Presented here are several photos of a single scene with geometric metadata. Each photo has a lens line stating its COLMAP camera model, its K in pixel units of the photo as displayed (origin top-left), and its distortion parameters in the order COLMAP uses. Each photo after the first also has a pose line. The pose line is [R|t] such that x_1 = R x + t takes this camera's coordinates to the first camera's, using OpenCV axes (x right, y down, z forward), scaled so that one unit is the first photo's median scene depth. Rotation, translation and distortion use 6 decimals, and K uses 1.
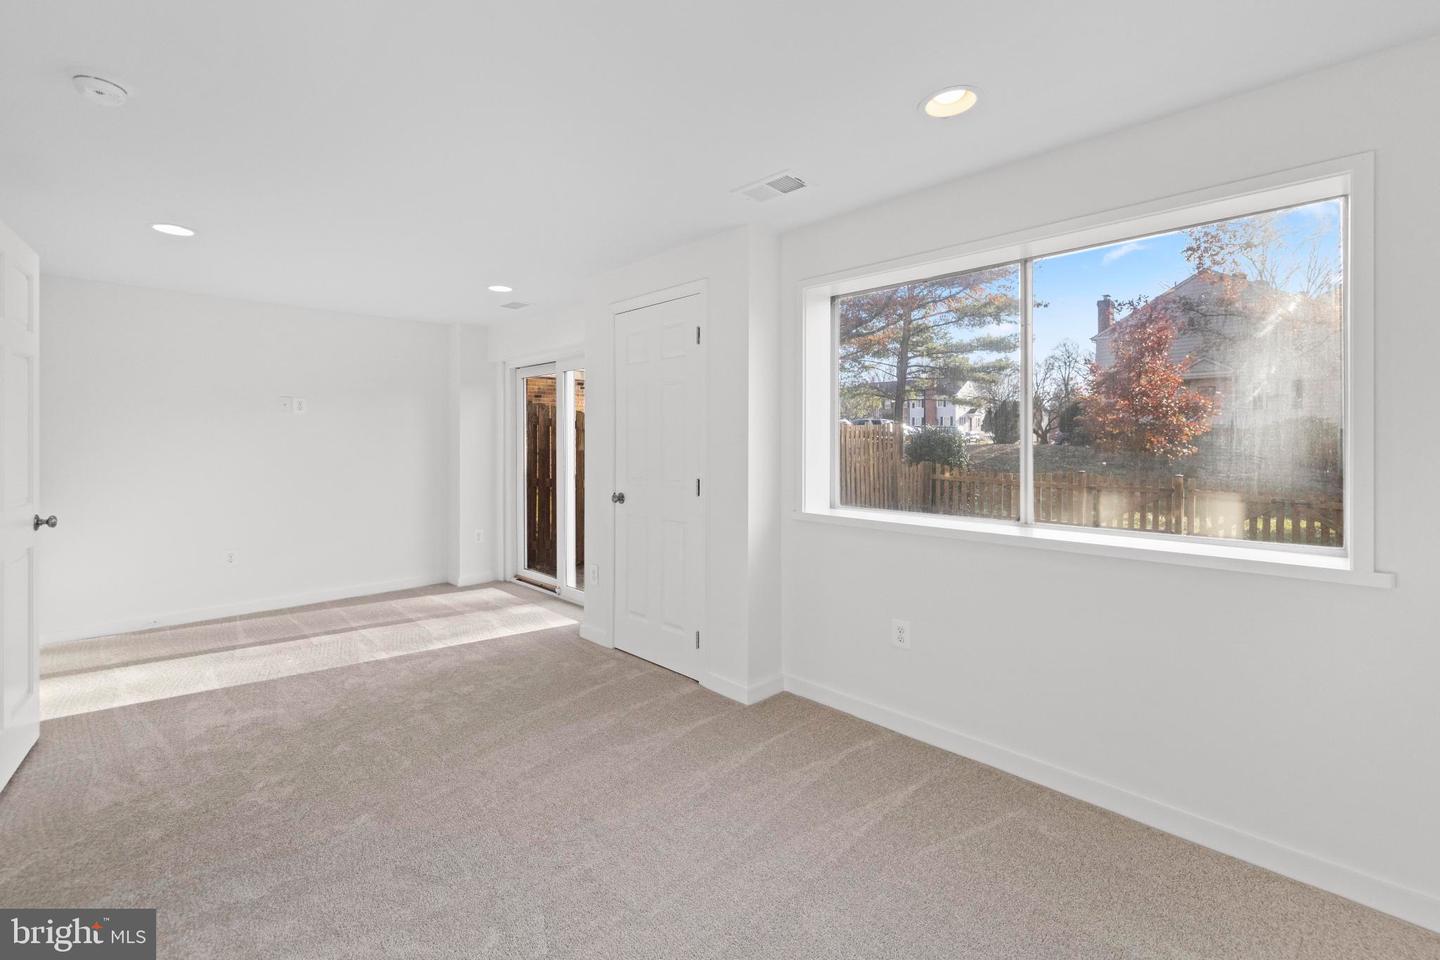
lens RADIAL K [[604.8, 0, 714.5], [0, 604.8, 452.4], [0, 0, 1]] dist [0.000384, 0.000048]
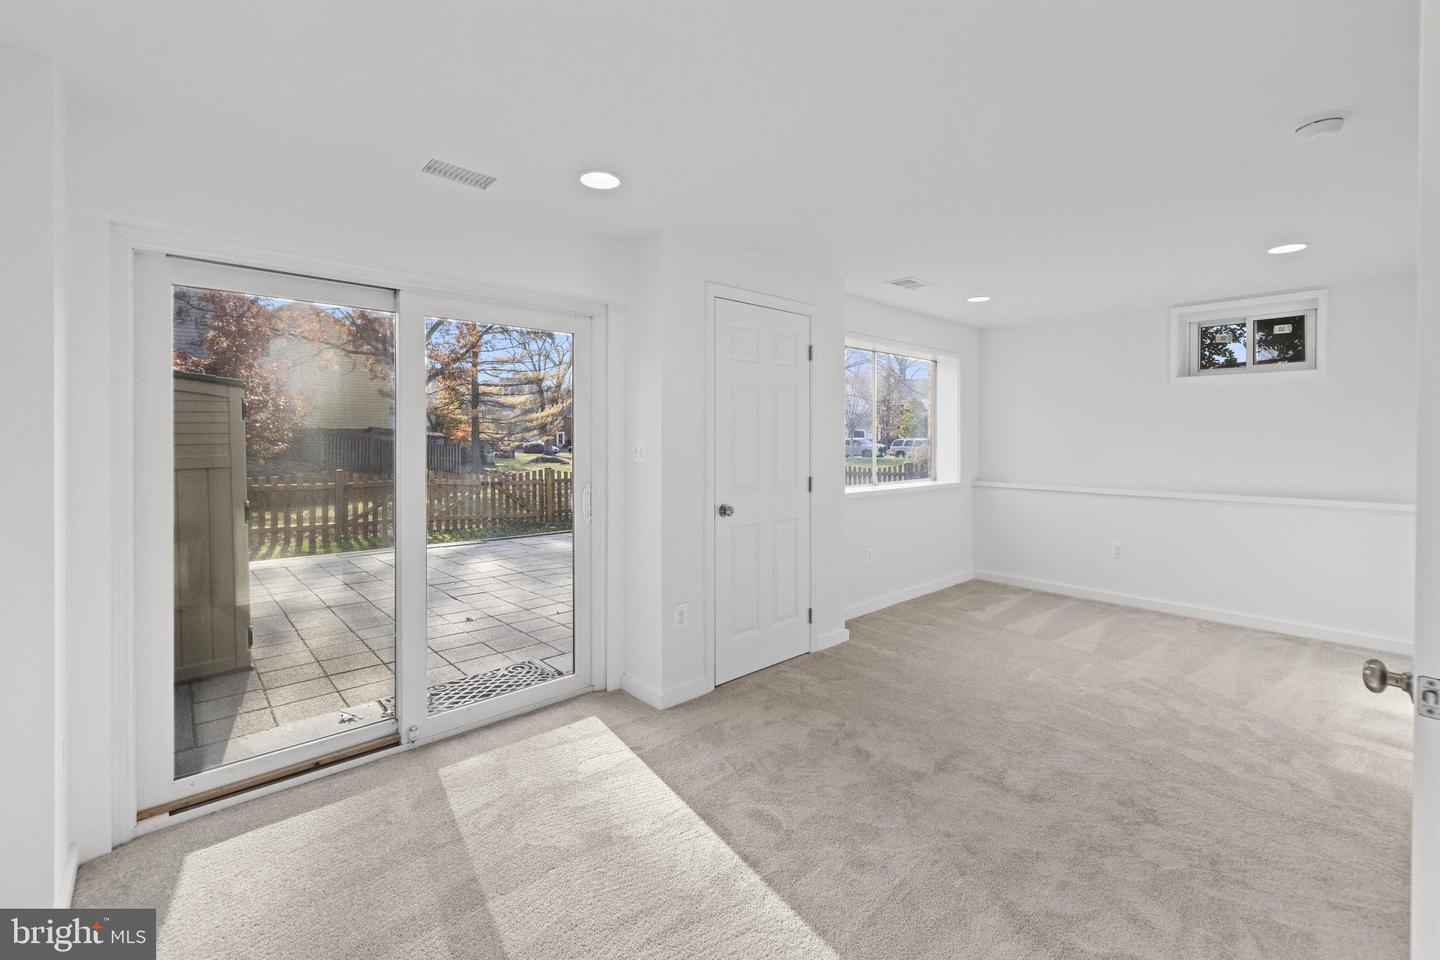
lens RADIAL K [[604.8, 0, 714.5], [0, 604.8, 452.4], [0, 0, 1]] dist [0.000384, 0.000048]
pose [[0.032876, -0.023647, 0.999180, -1.166700], [-0.000164, 0.999720, 0.023665, -0.026770], [-0.999459, -0.000942, 0.032863, 1.138849]]
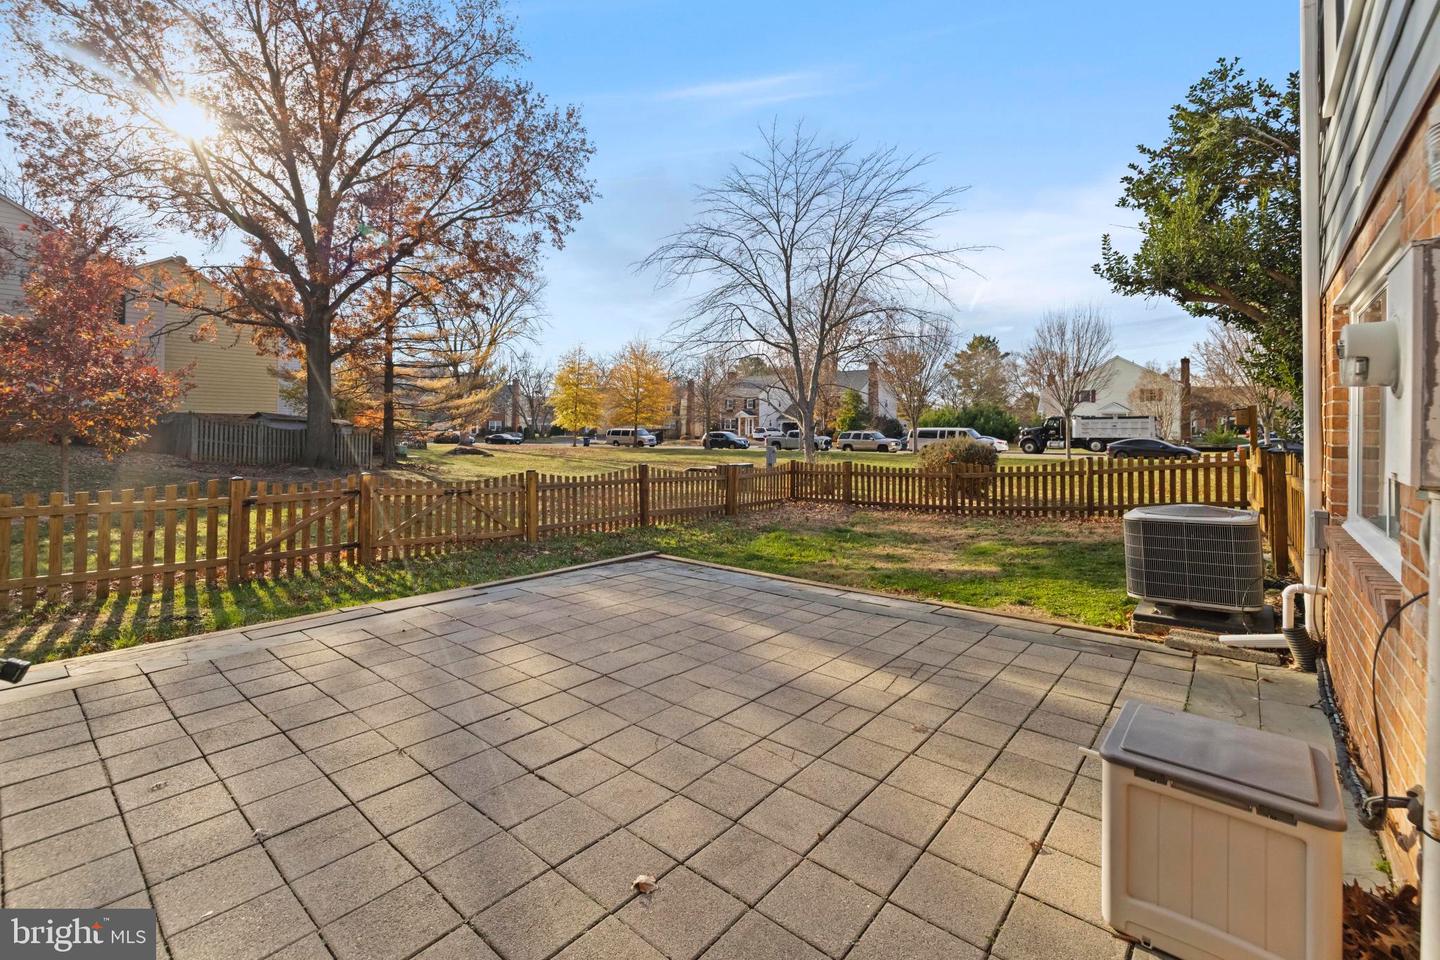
lens RADIAL K [[626.3, 0, 720.0], [0, 626.3, 433.5], [0, 0, 1]] dist [0.000447, 0.000008]
pose [[-0.094128, -0.008141, 0.995527, -1.101218], [-0.010189, 0.999922, 0.007214, -0.028393], [-0.995508, -0.009464, -0.094203, 1.189771]]
